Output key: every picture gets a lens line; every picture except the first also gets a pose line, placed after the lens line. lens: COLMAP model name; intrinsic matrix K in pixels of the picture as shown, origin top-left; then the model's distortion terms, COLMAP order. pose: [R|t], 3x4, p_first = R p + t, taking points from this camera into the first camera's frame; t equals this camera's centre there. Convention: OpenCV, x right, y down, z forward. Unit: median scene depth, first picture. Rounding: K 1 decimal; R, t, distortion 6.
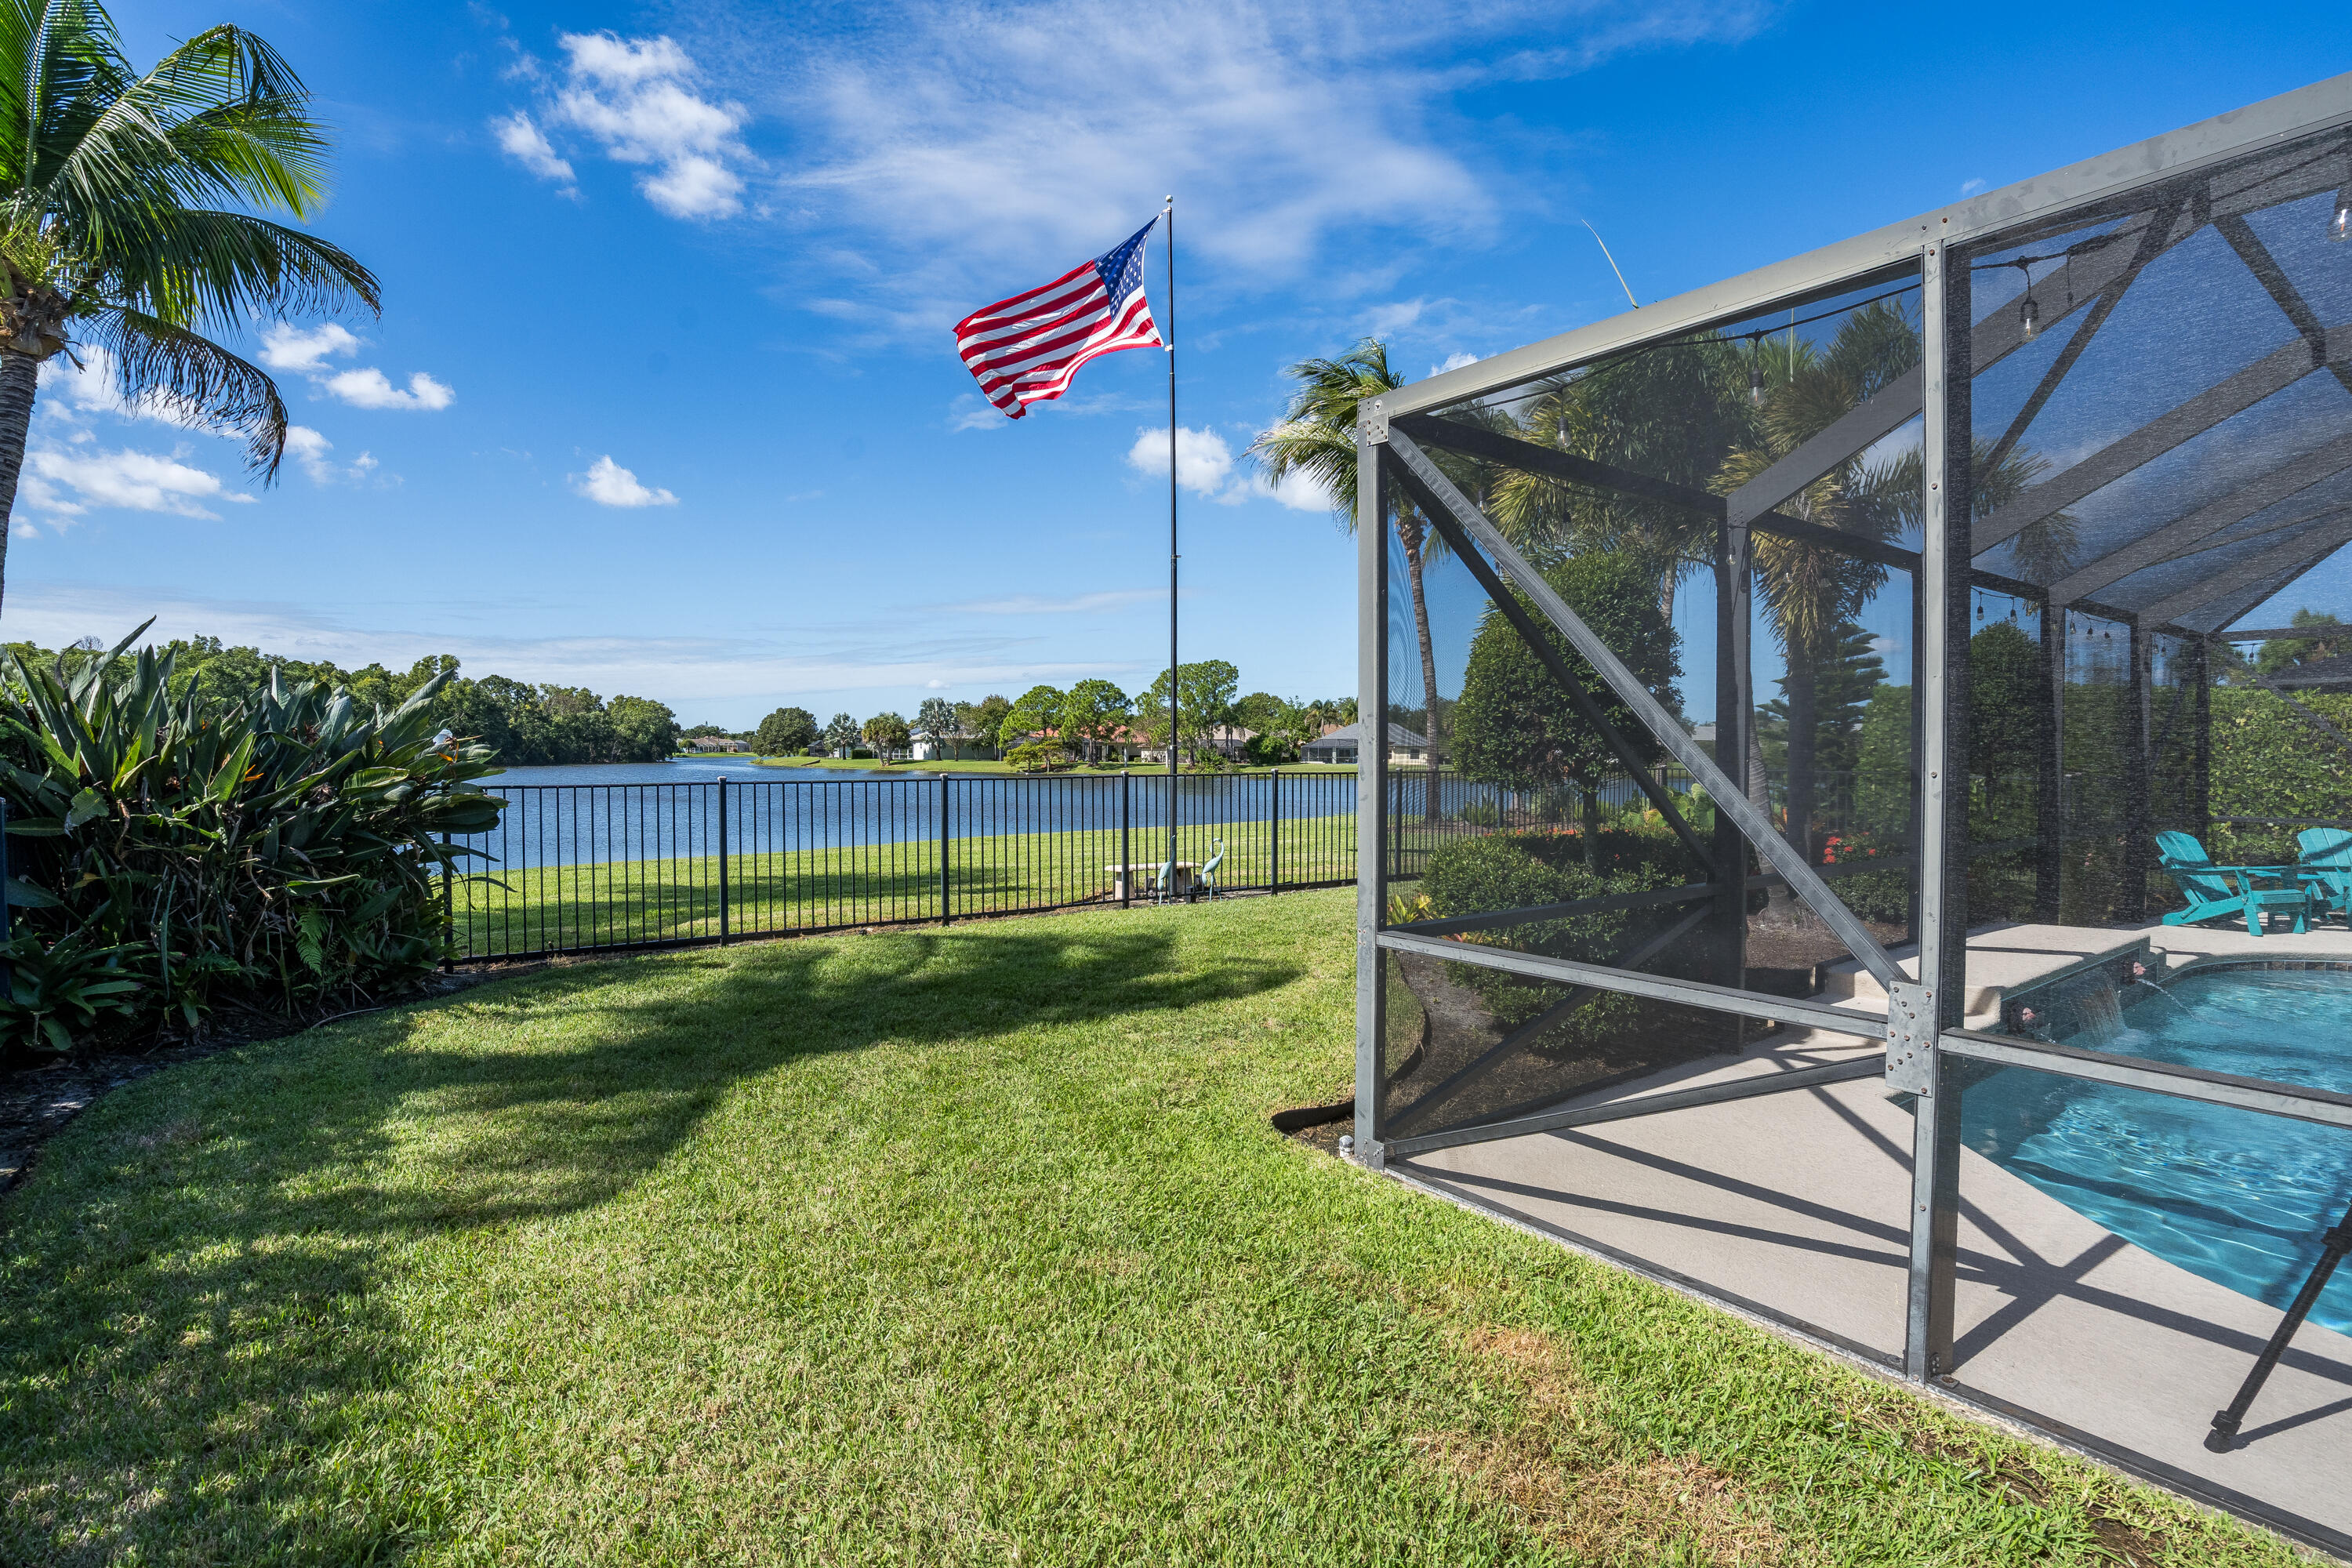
lens RADIAL K [[1128.9, 0, 1174.6], [0, 1128.9, 771.2], [0, 0, 1]] dist [-0.061905, 0.017948]
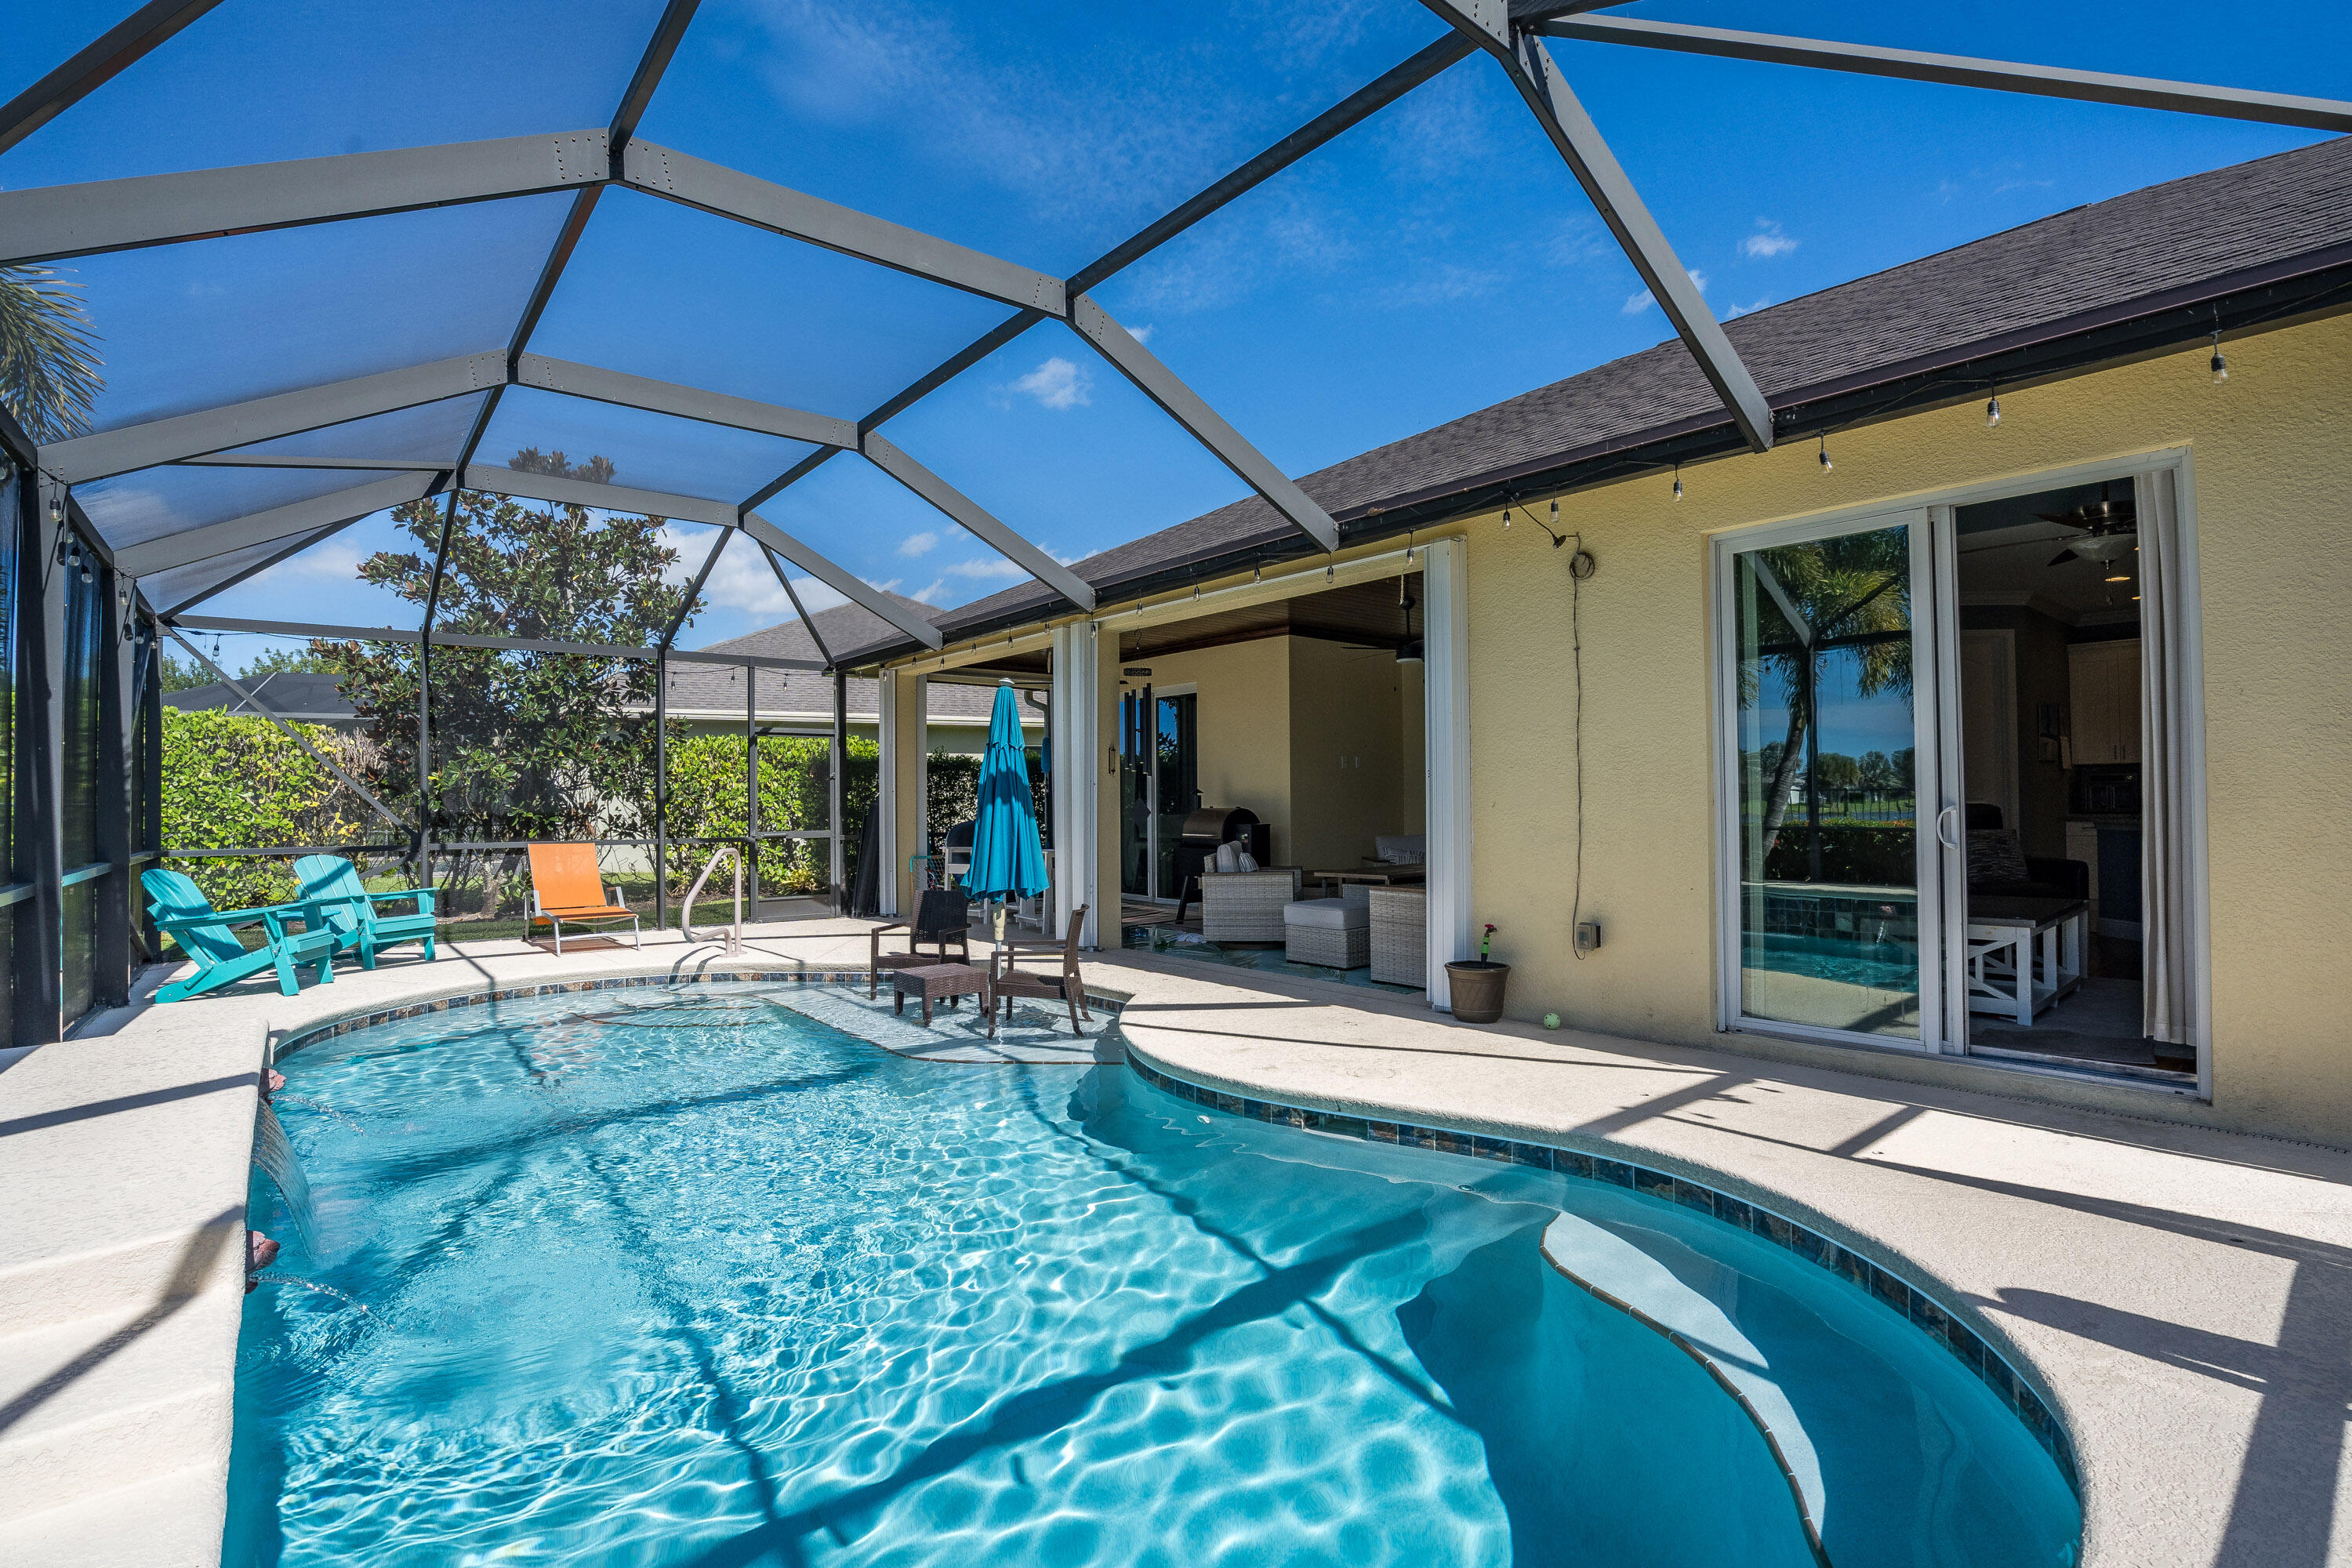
lens RADIAL K [[1106.1, 0, 1176.1], [0, 1106.1, 778.3], [0, 0, 1]] dist [-0.066572, 0.021682]
pose [[-0.062135, 0.021666, 0.997833, 0.136795], [0.027853, 0.999413, -0.019965, 0.021024], [-0.997679, 0.026552, -0.062702, 0.279577]]
